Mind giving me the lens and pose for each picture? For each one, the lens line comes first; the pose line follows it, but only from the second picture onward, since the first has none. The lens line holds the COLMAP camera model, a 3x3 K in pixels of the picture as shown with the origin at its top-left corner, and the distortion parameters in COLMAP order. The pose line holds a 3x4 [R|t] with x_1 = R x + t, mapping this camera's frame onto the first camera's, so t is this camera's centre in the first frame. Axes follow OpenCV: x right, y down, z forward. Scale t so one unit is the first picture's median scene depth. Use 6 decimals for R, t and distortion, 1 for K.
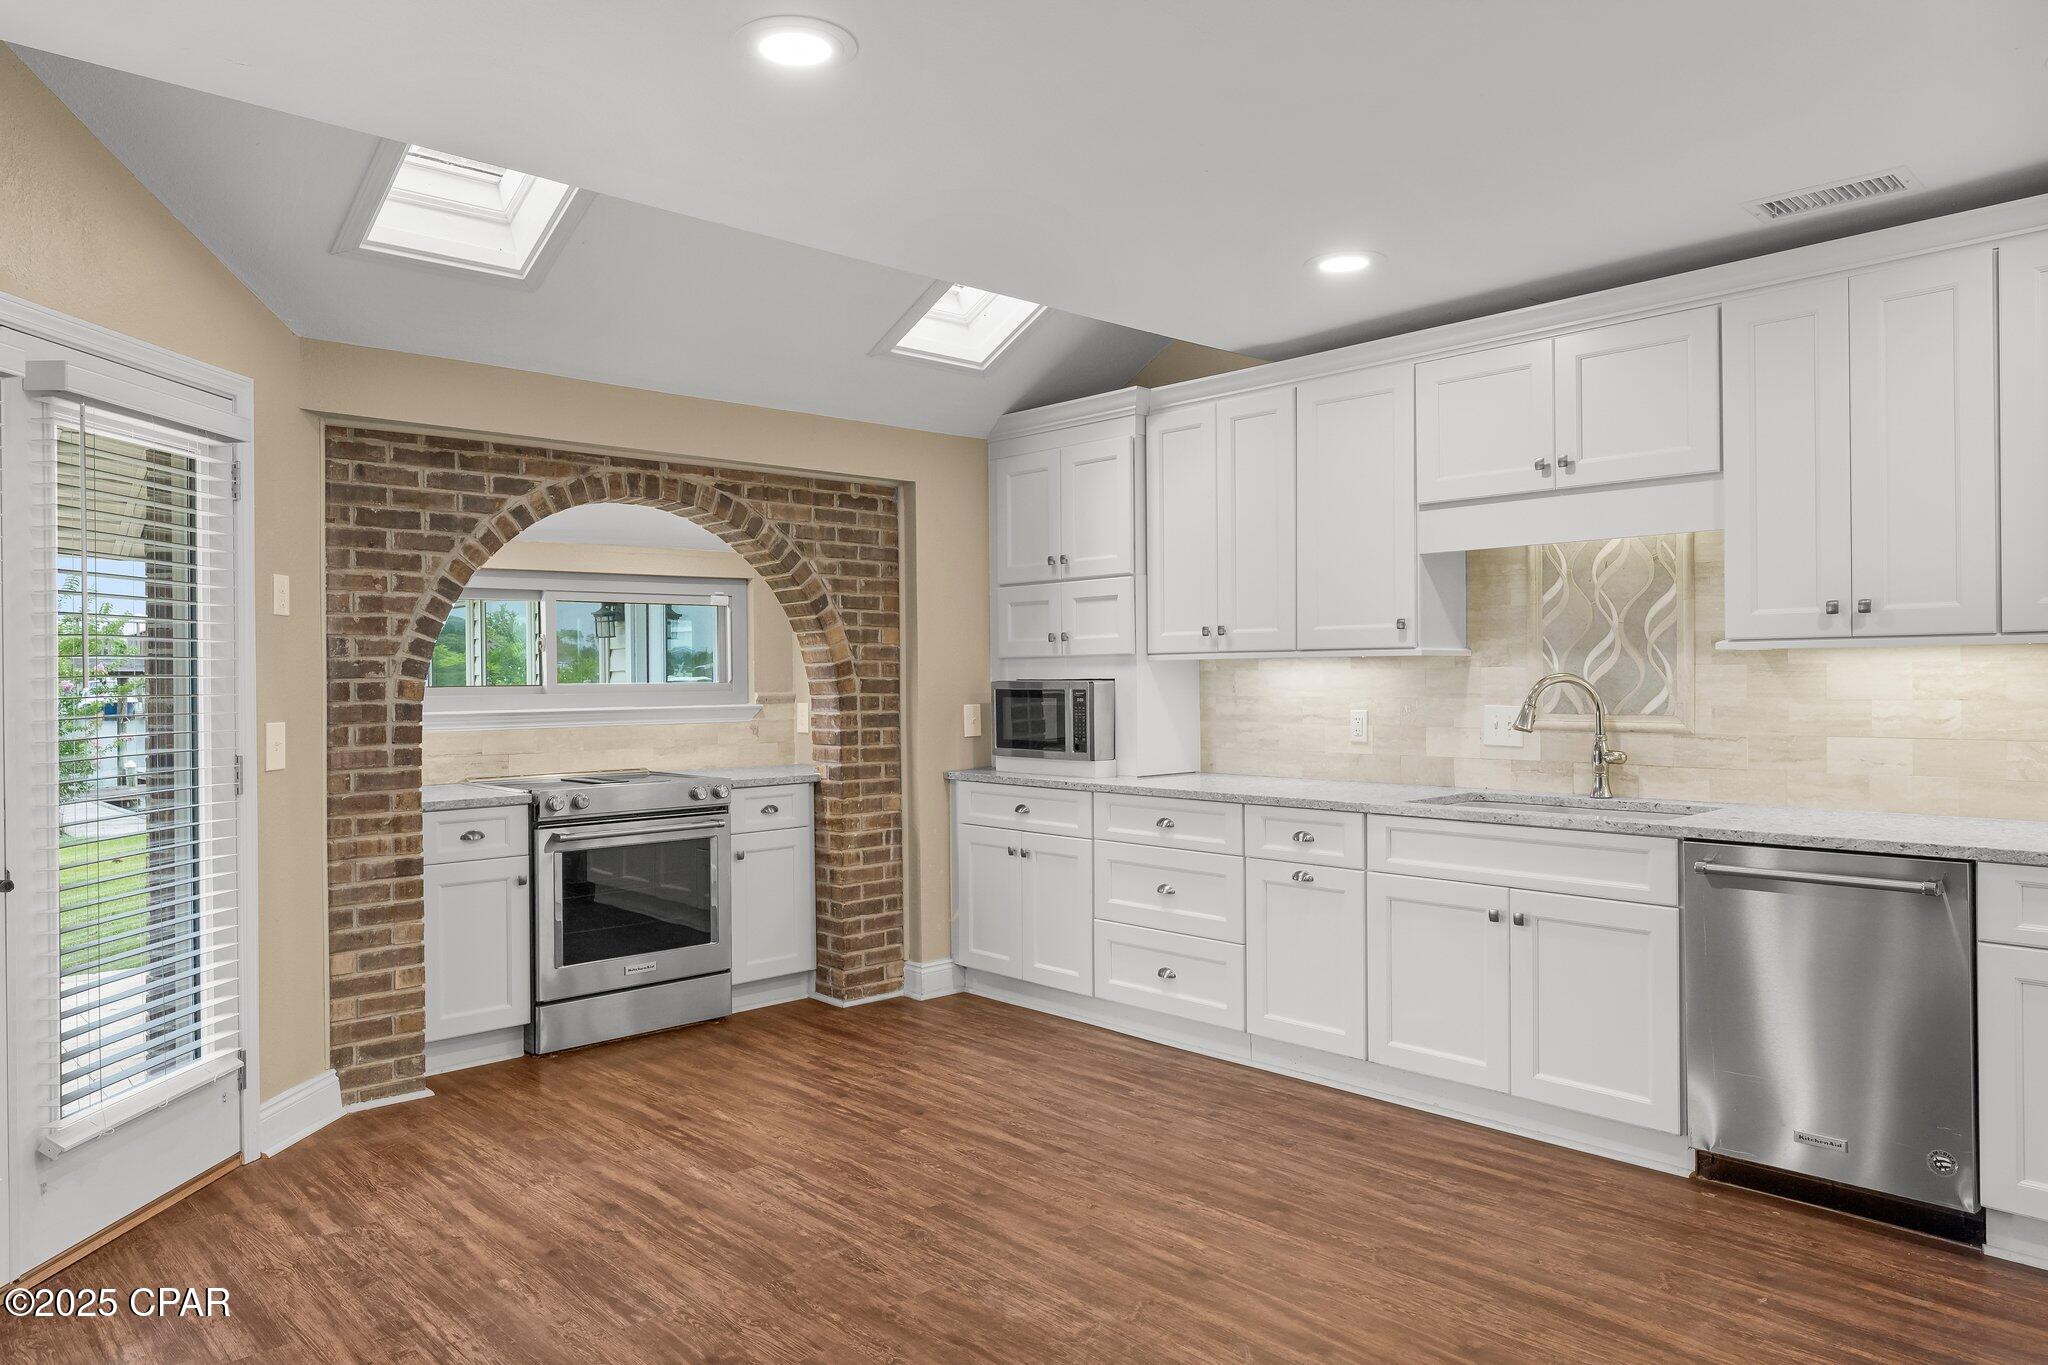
lens RADIAL K [[1339.9, 0, 1025.1], [0, 1339.9, 675.0], [0, 0, 1]] dist [-0.000398, -0.000104]
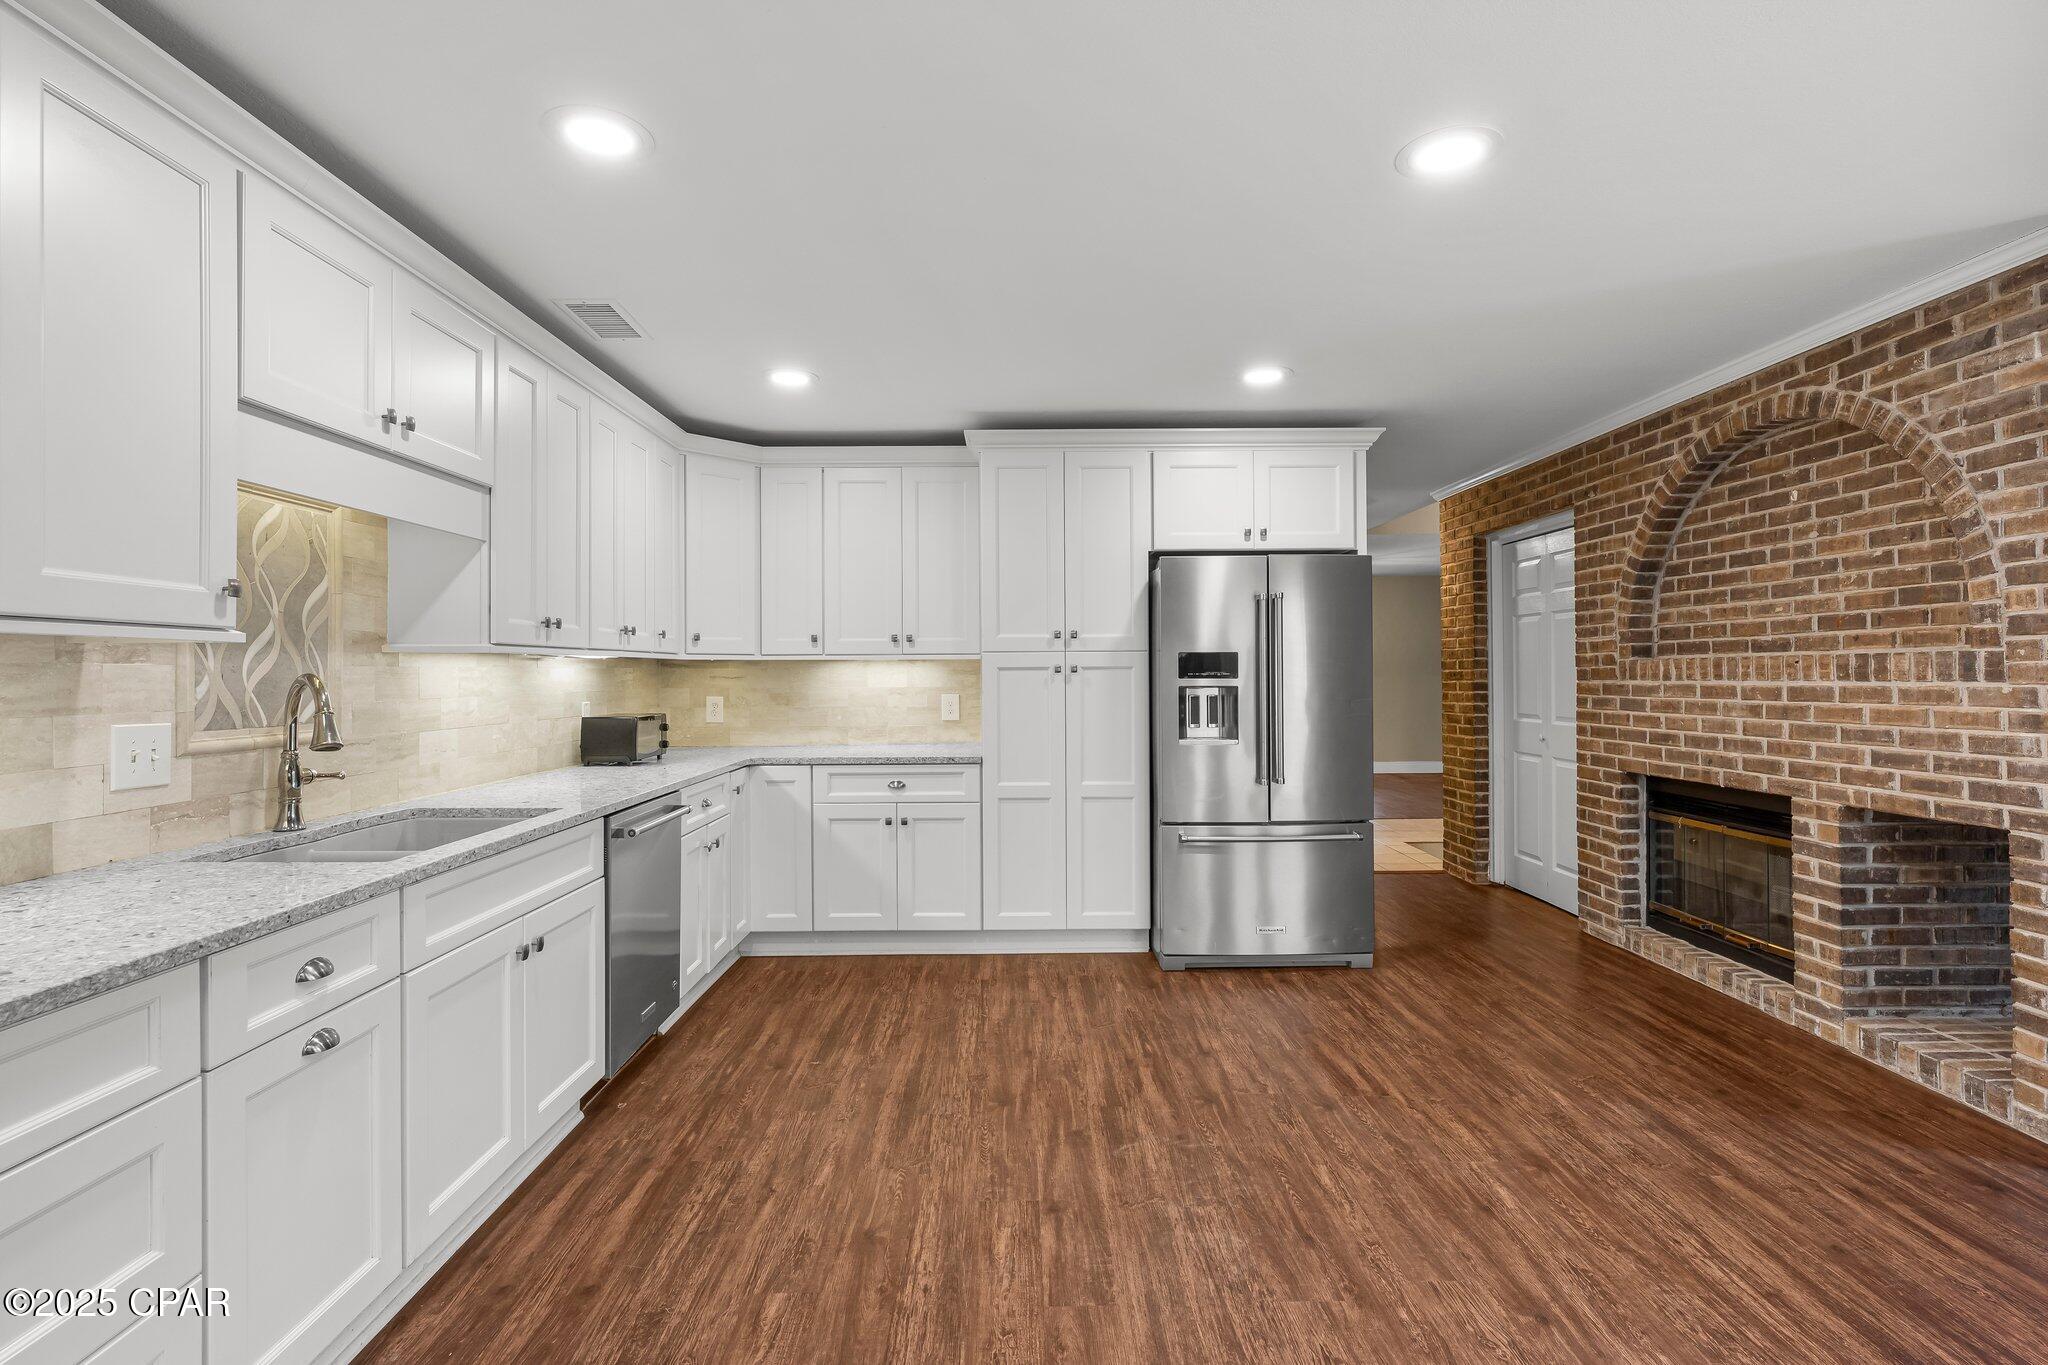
lens RADIAL K [[950.9, 0, 1013.4], [0, 950.9, 669.3], [0, 0, 1]] dist [0.000536, 0.000016]
pose [[-0.732869, 0.014602, 0.680213, -0.270630], [0.010540, 0.999893, -0.010109, 0.006047], [-0.680288, -0.000239, -0.732945, 1.115293]]
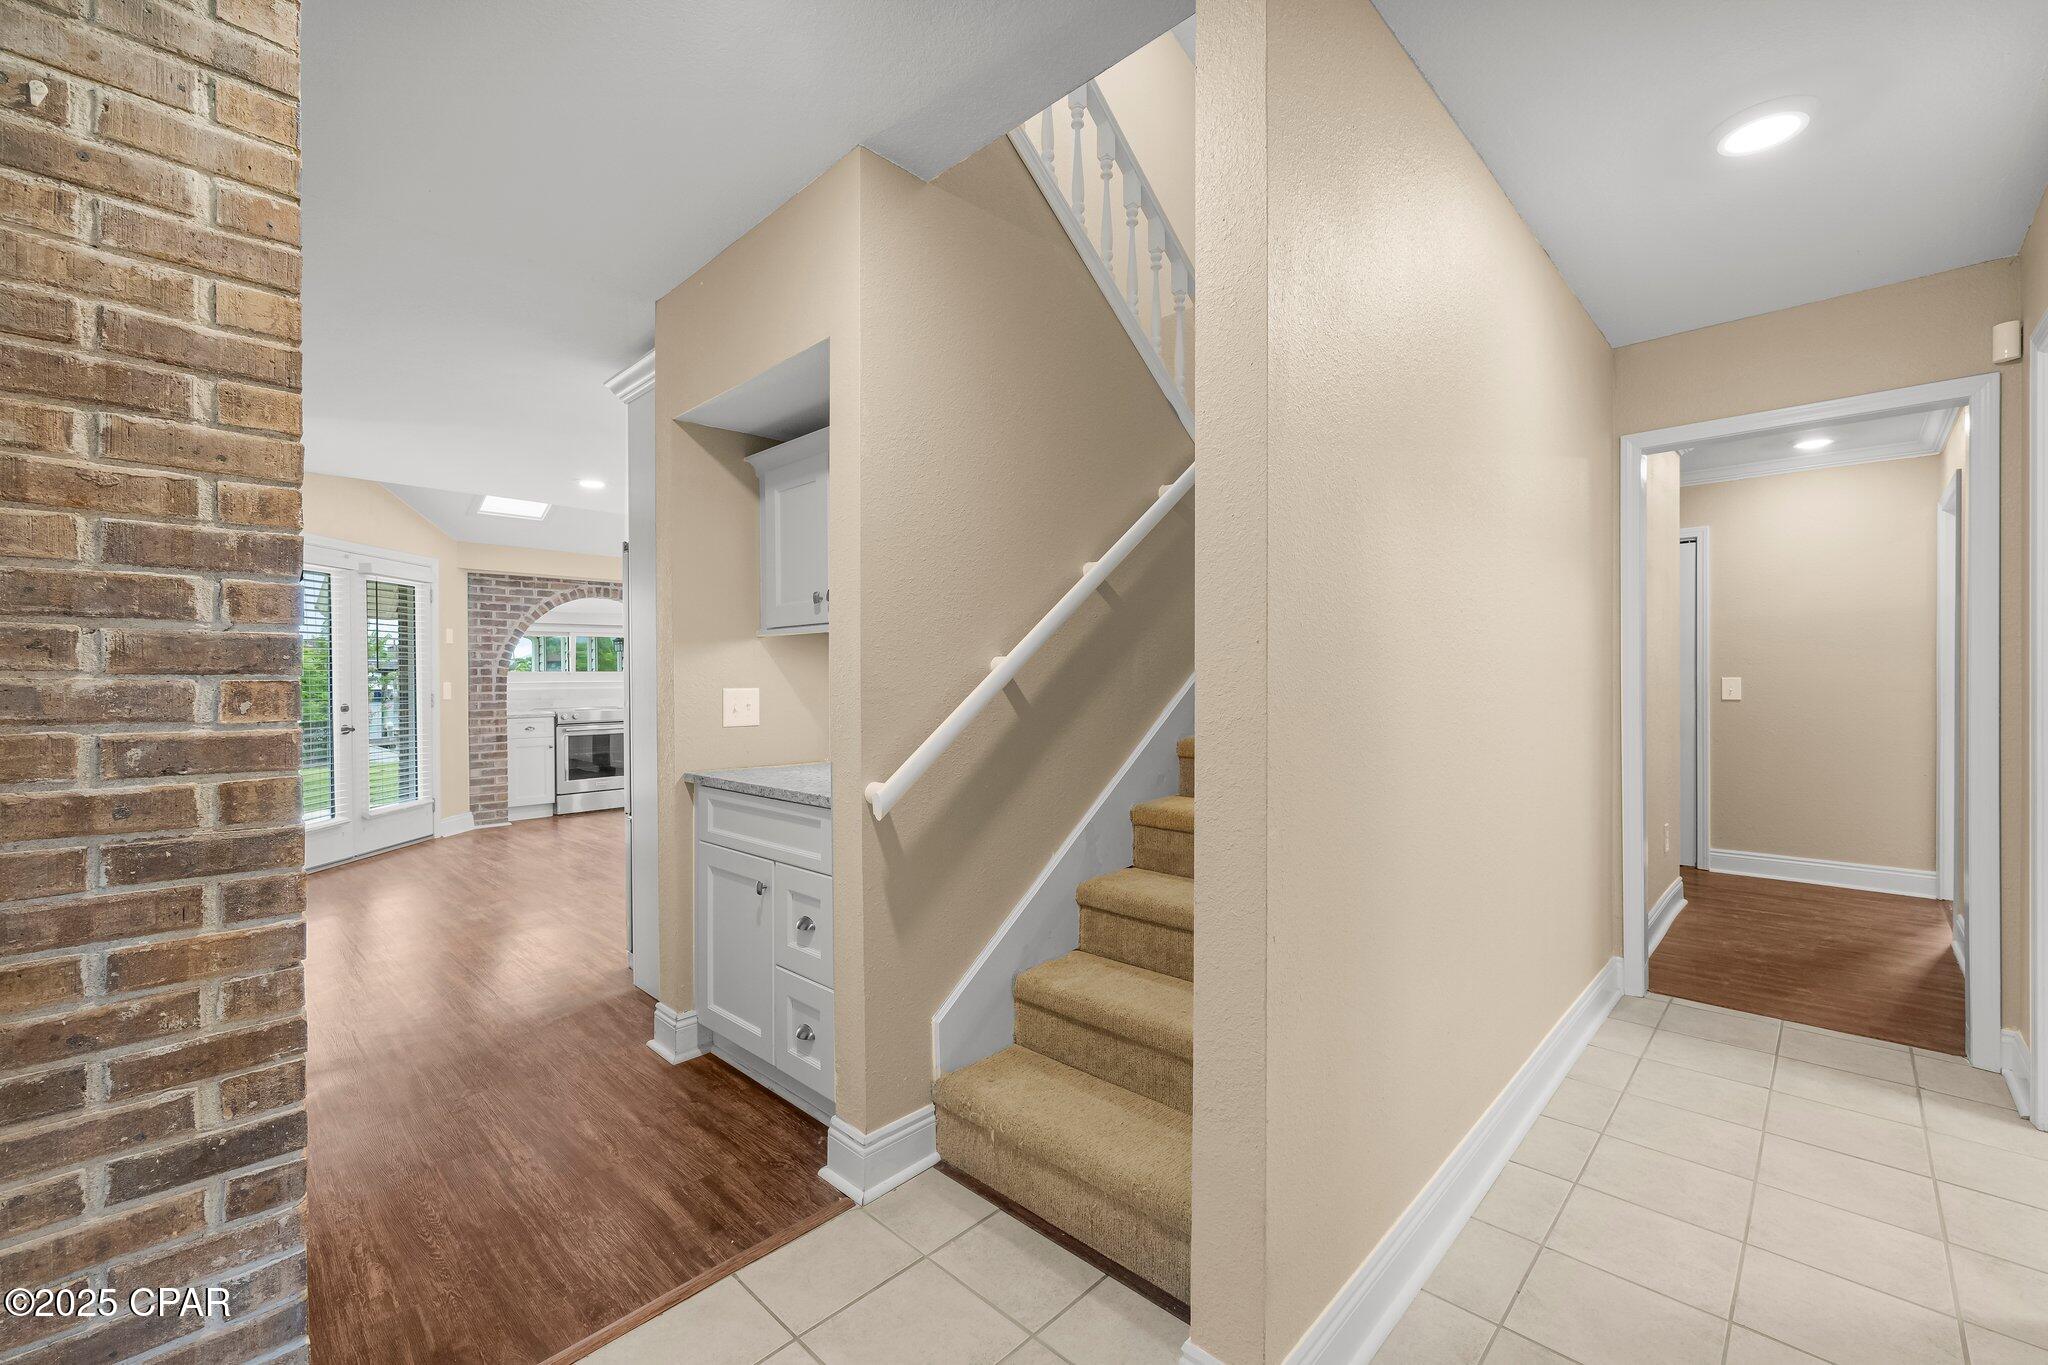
lens RADIAL K [[848.9, 0, 1024.0], [0, 848.9, 682.5], [0, 0, 1]] dist [-0.000909, -0.000049]
pose [[0.998531, 0.004676, 0.053981, 0.485642], [-0.005097, 0.999958, 0.007667, 0.014888], [-0.053943, -0.007931, 0.998513, -0.738268]]
